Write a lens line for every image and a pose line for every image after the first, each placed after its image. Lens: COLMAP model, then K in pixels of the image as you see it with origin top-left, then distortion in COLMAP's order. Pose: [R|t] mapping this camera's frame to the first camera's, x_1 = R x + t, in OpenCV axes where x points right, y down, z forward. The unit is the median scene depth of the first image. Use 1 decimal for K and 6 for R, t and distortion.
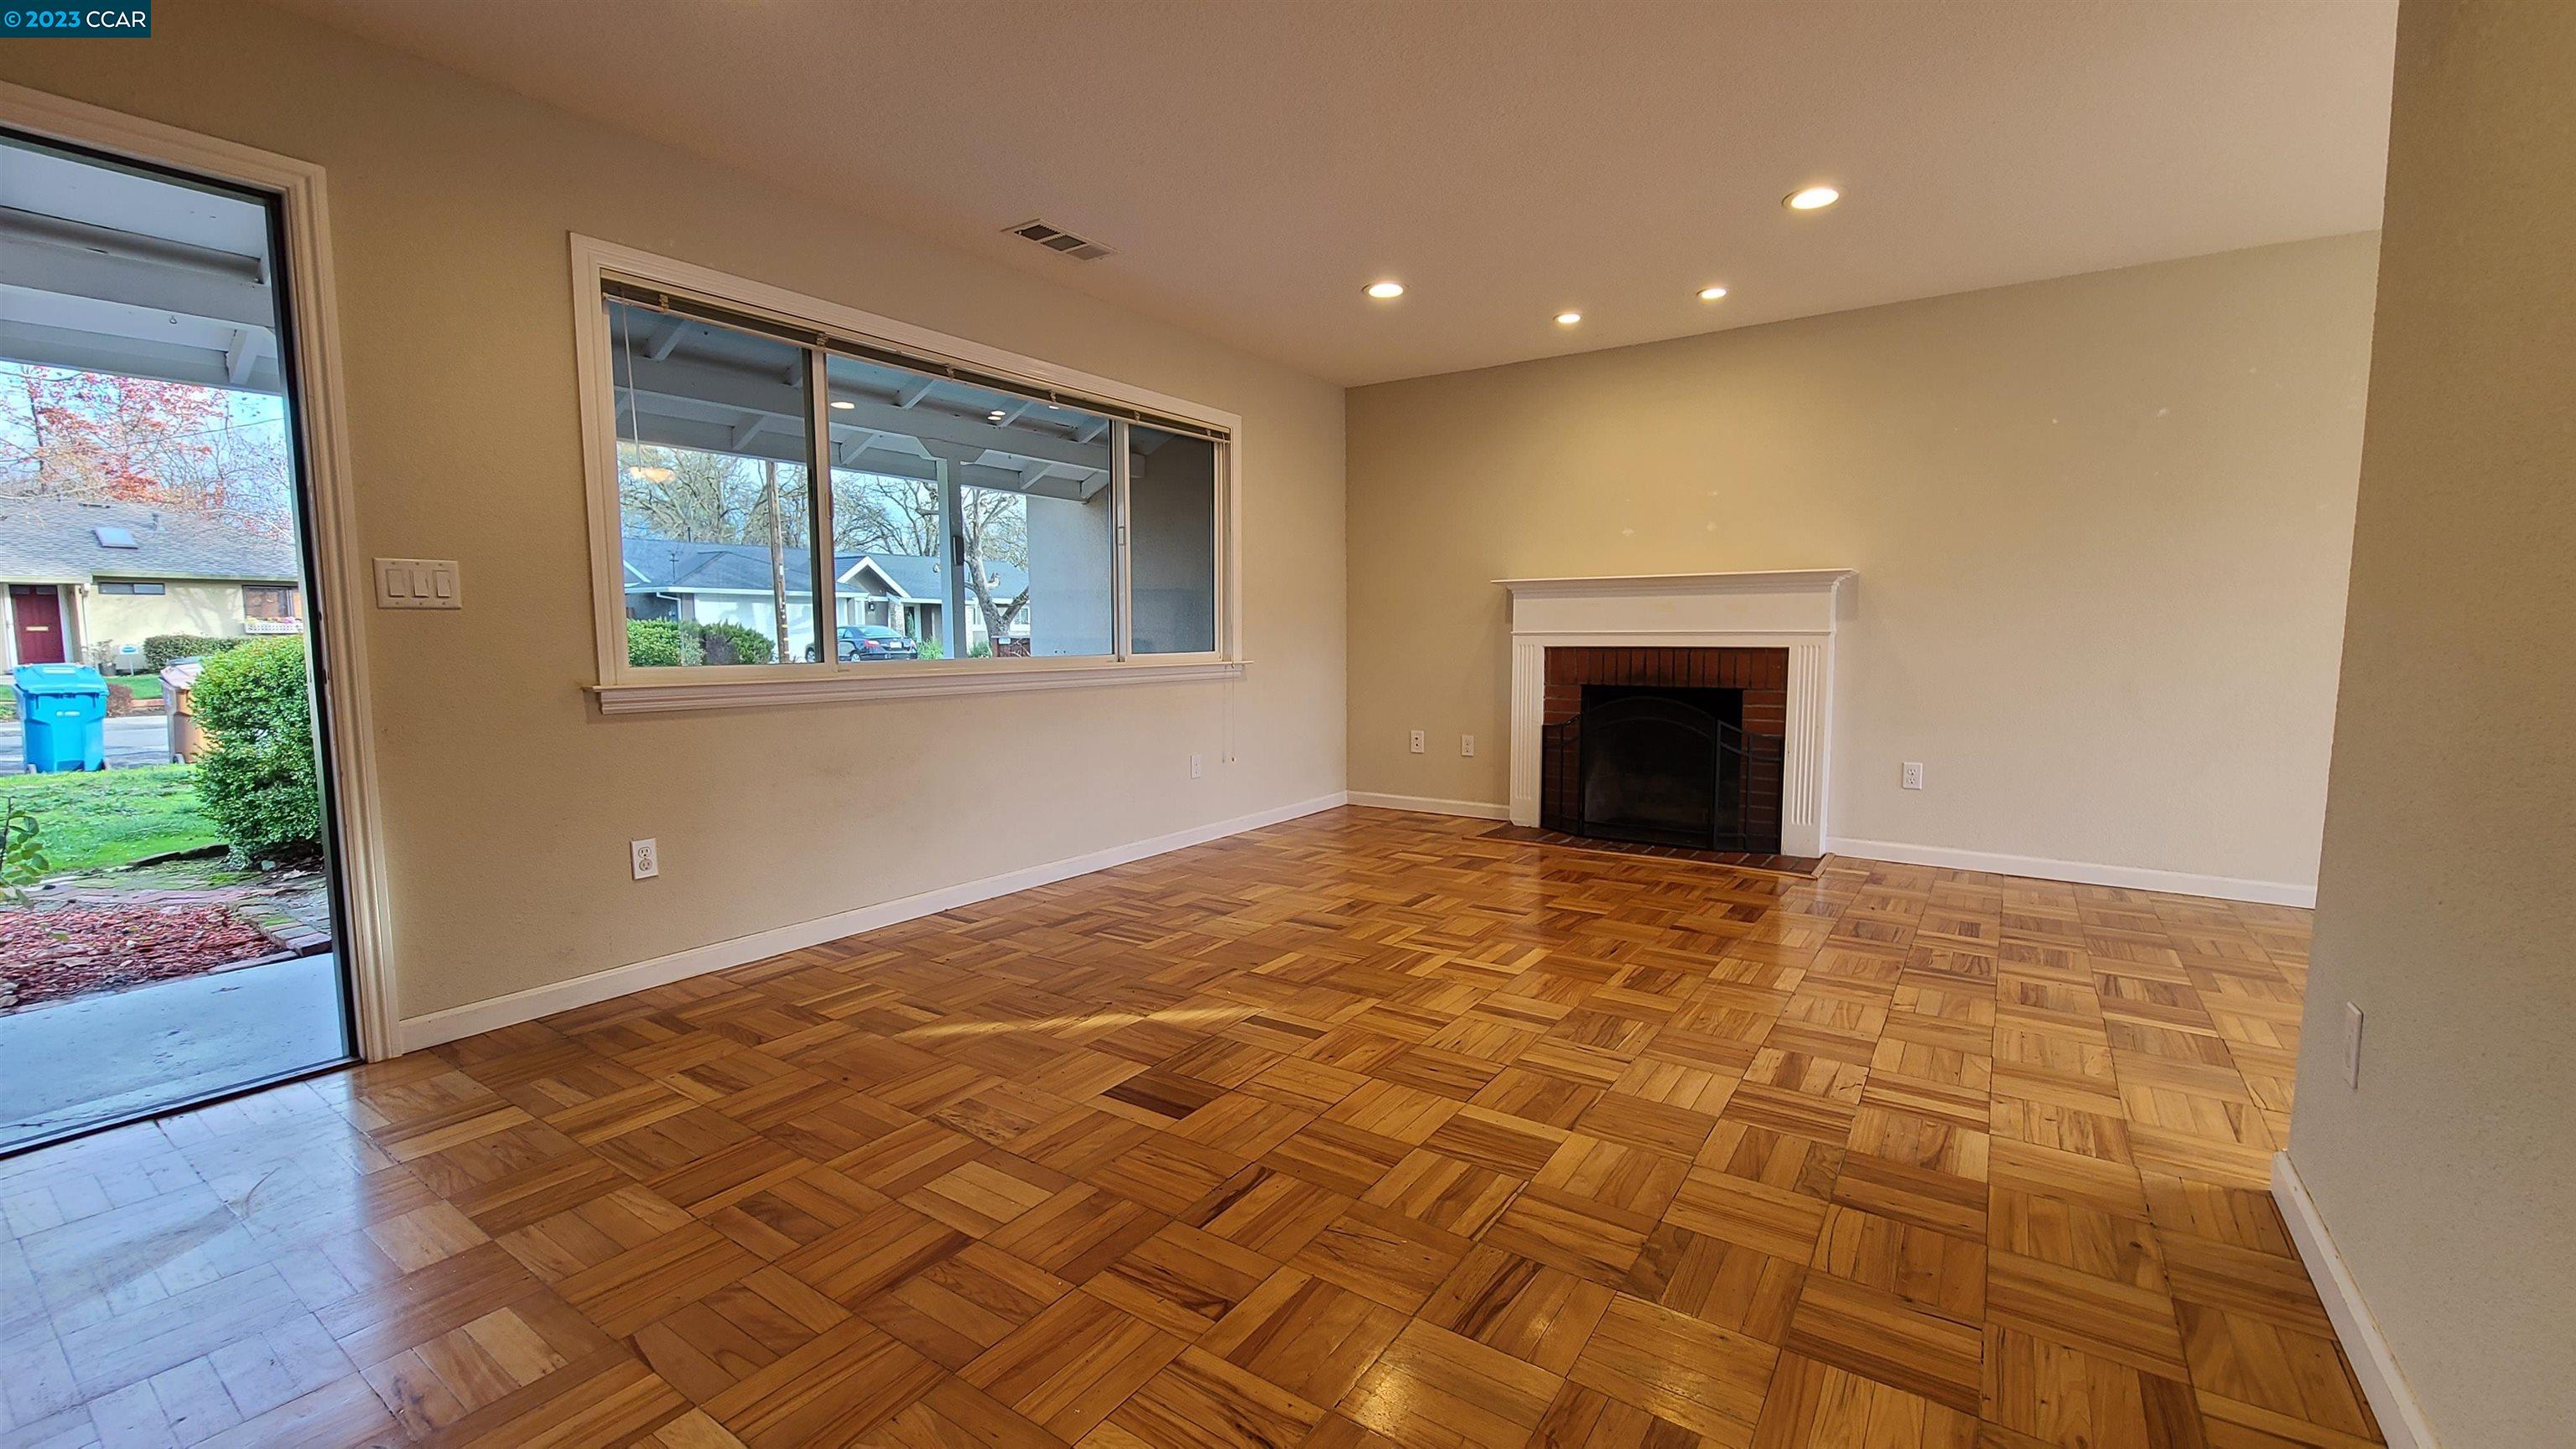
lens RADIAL K [[1045.9, 0, 1282.2], [0, 1045.9, 726.5], [0, 0, 1]] dist [-0.000353, -0.001749]
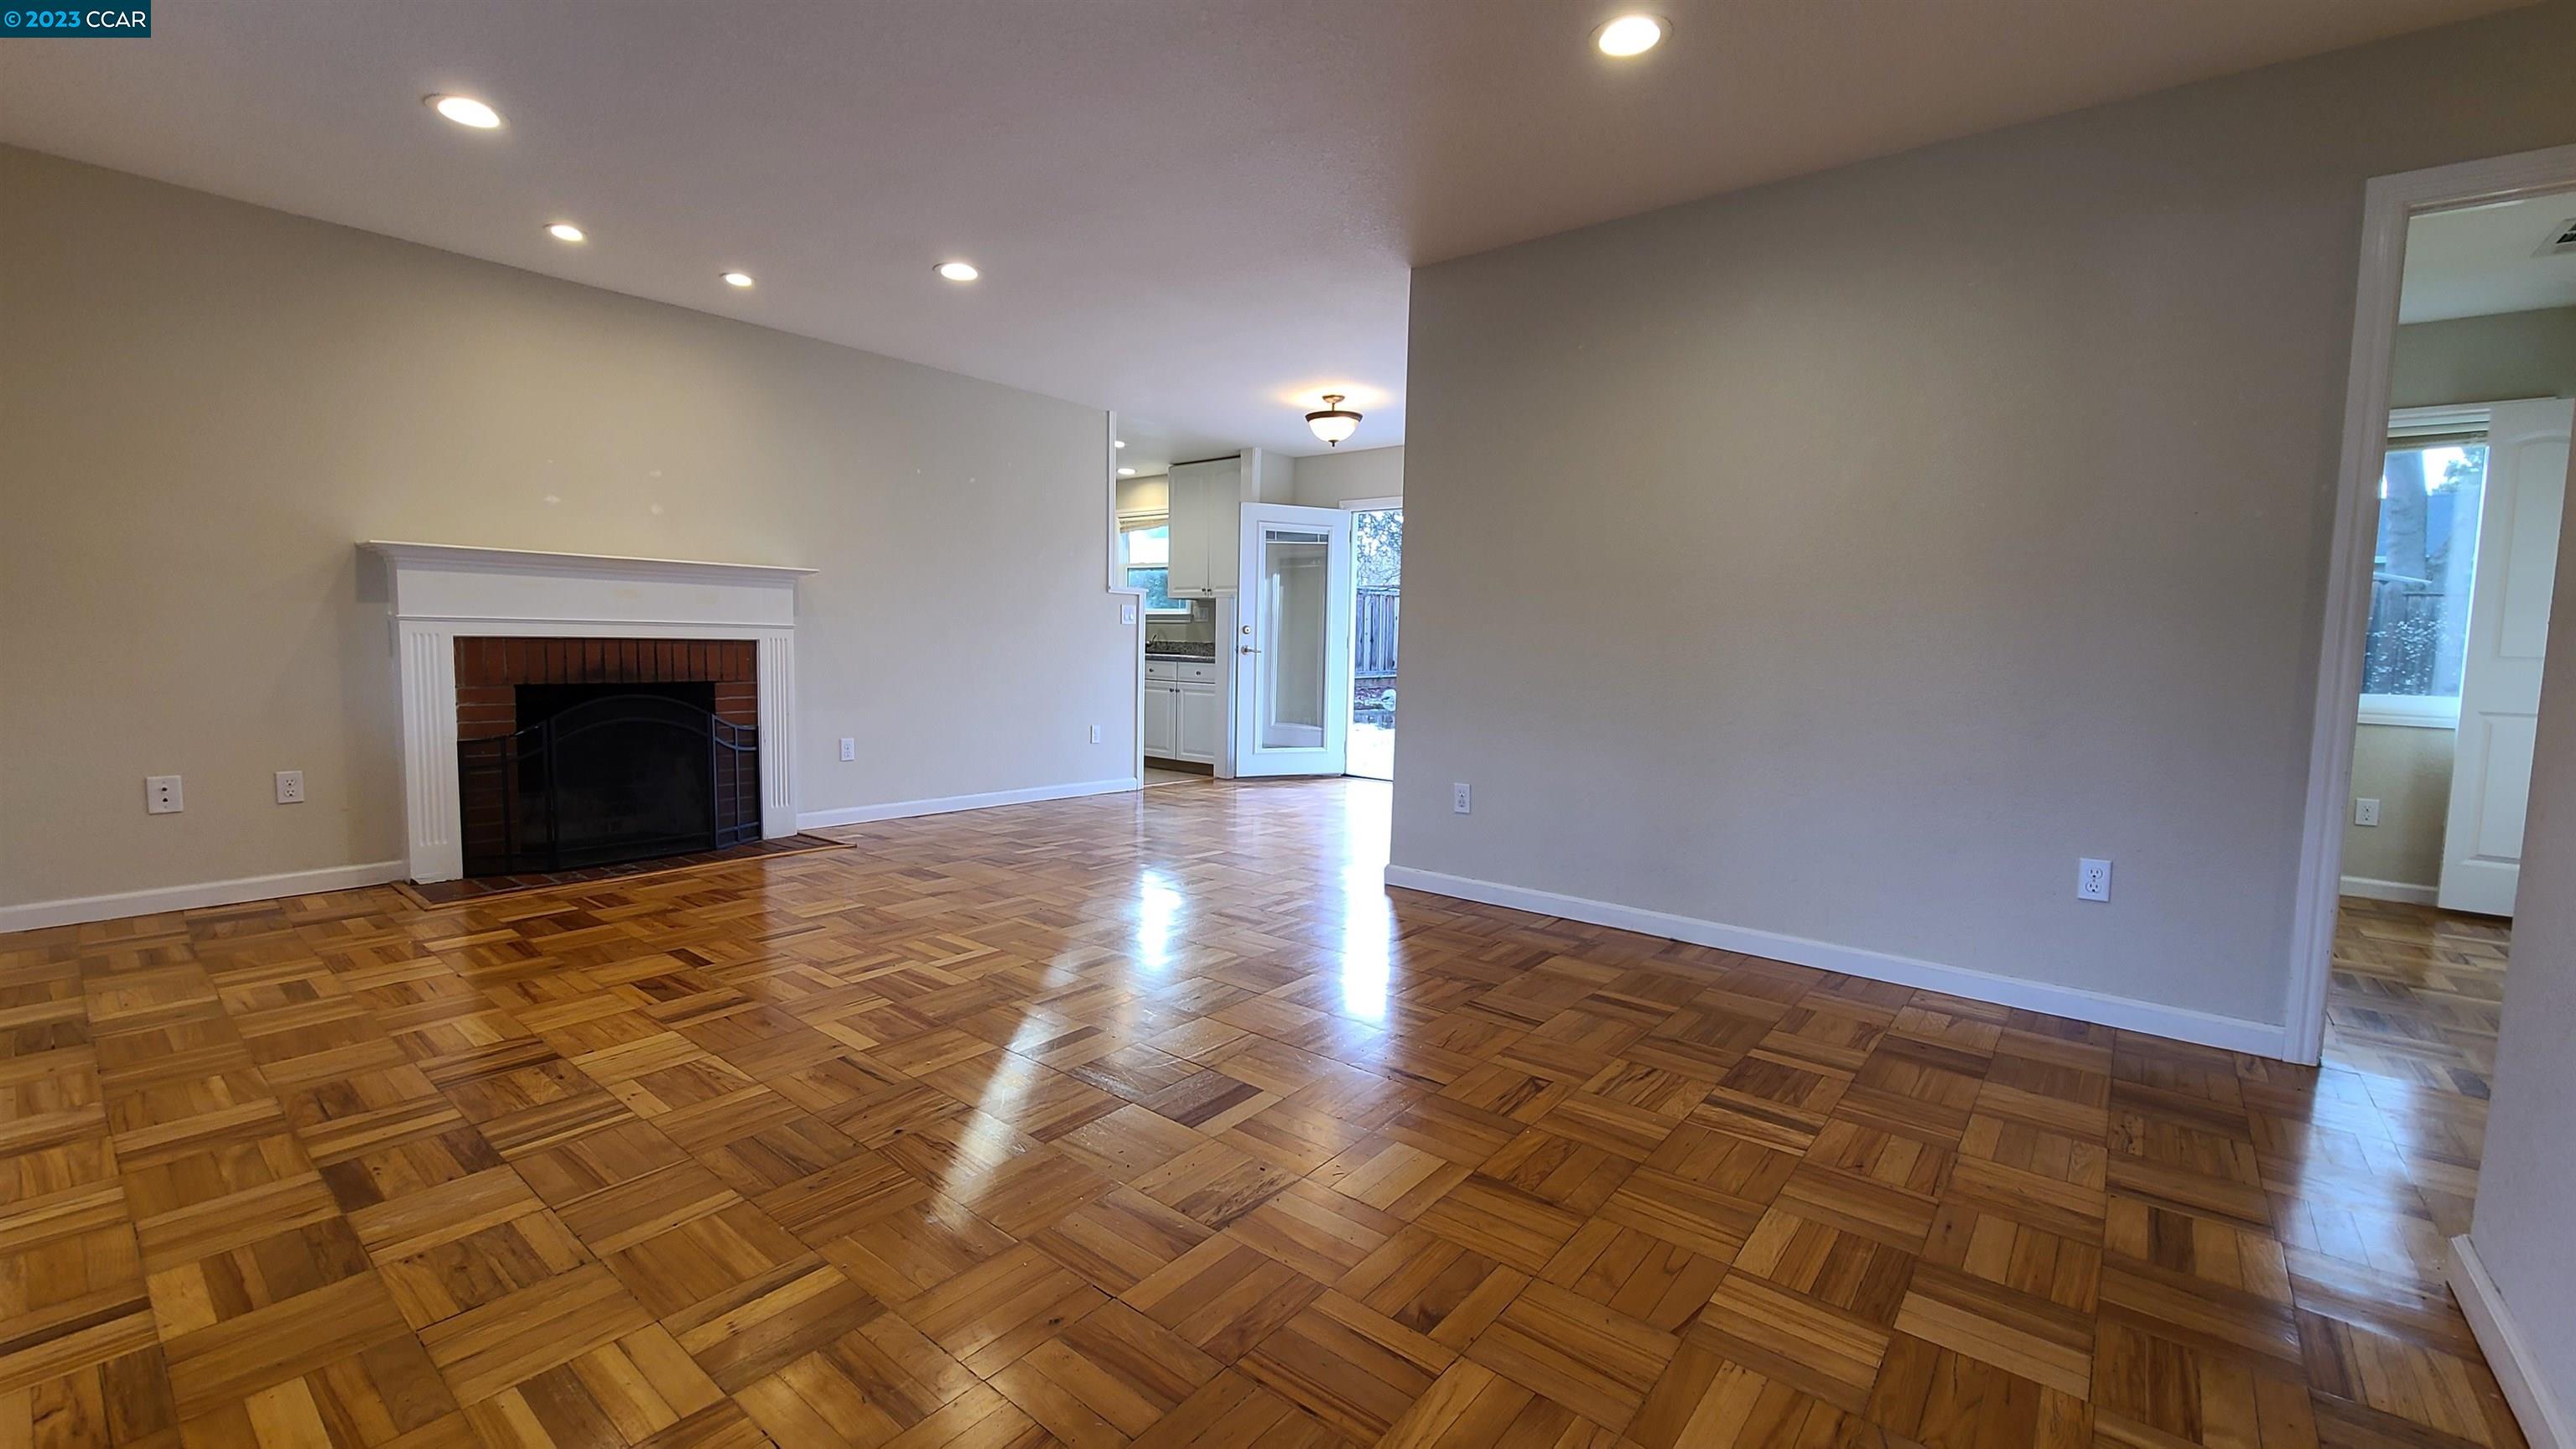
lens RADIAL K [[1045.9, 0, 1279.6], [0, 1045.9, 728.1], [0, 0, 1]] dist [-0.000353, -0.001749]
pose [[0.074274, -0.079467, 0.994067, -0.677741], [0.067799, 0.994916, 0.074469, -0.039922], [-0.994930, 0.061865, 0.079284, 0.532575]]
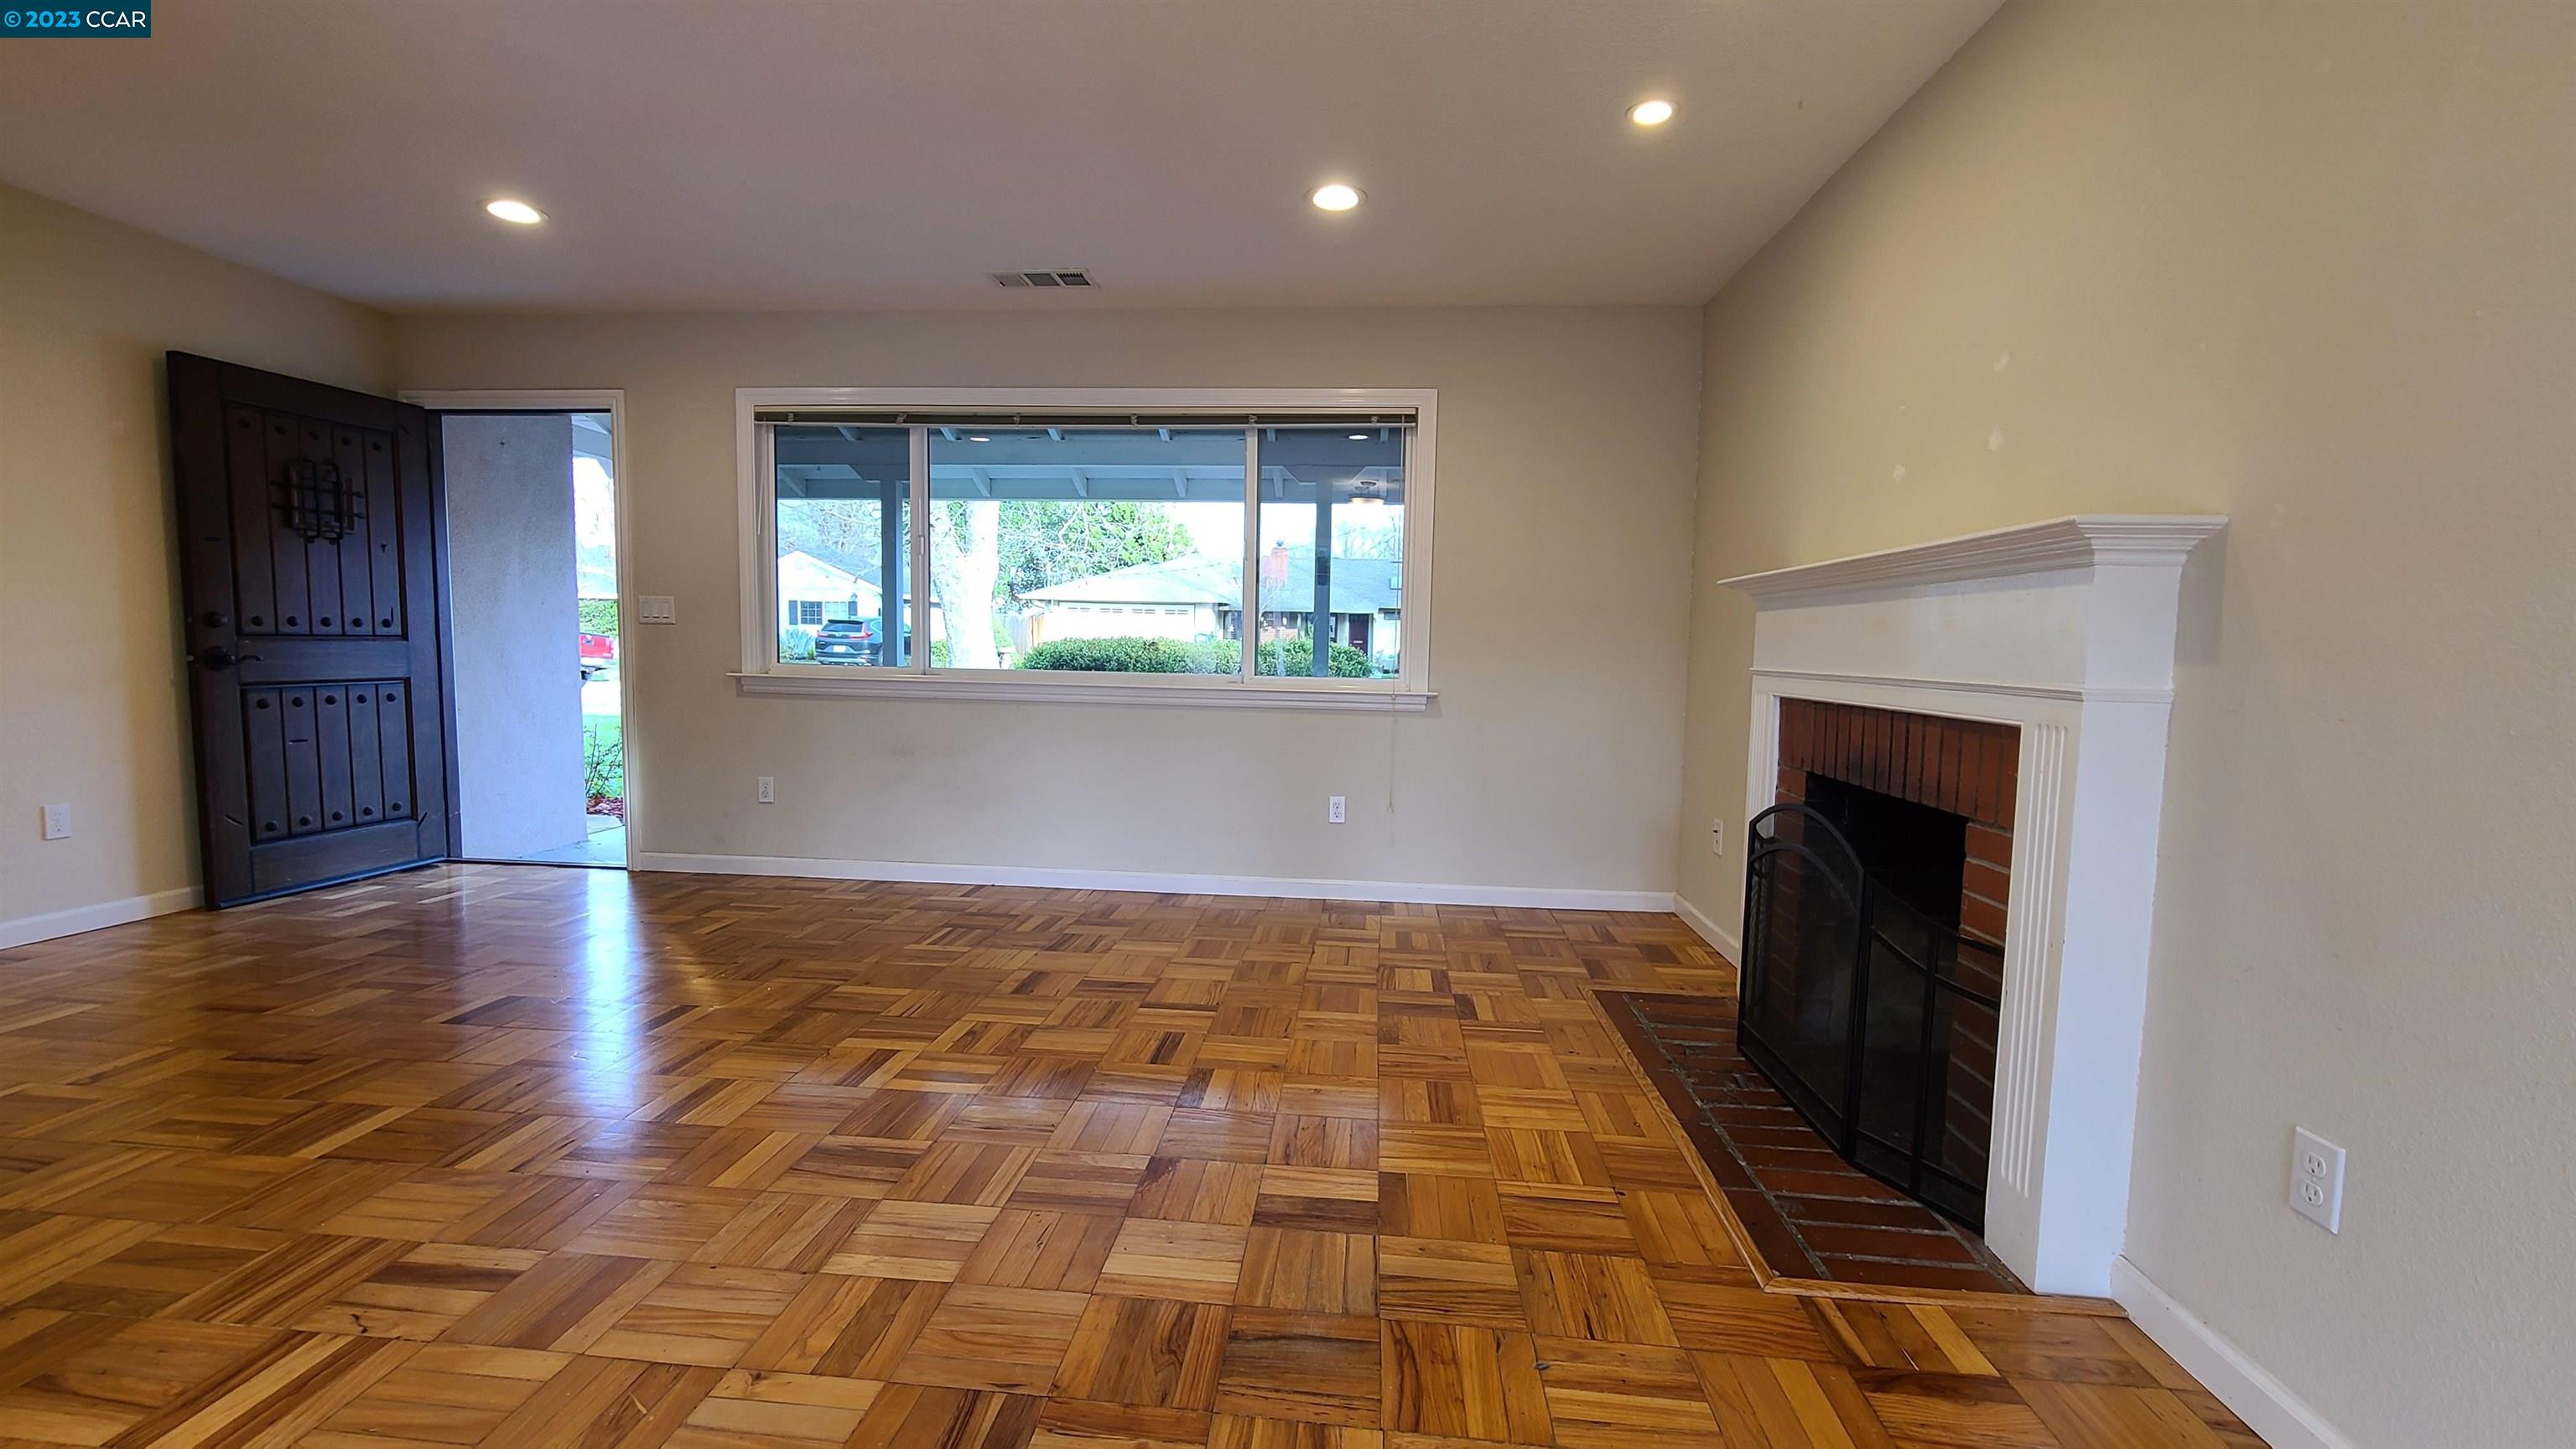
lens RADIAL K [[1045.9, 0, 1281.8], [0, 1045.9, 727.5], [0, 0, 1]] dist [-0.000353, -0.001749]
pose [[0.499589, 0.083382, -0.862240, 0.895074], [-0.101843, 0.994108, 0.037126, -0.080121], [0.860255, 0.069265, 0.505137, 0.737071]]
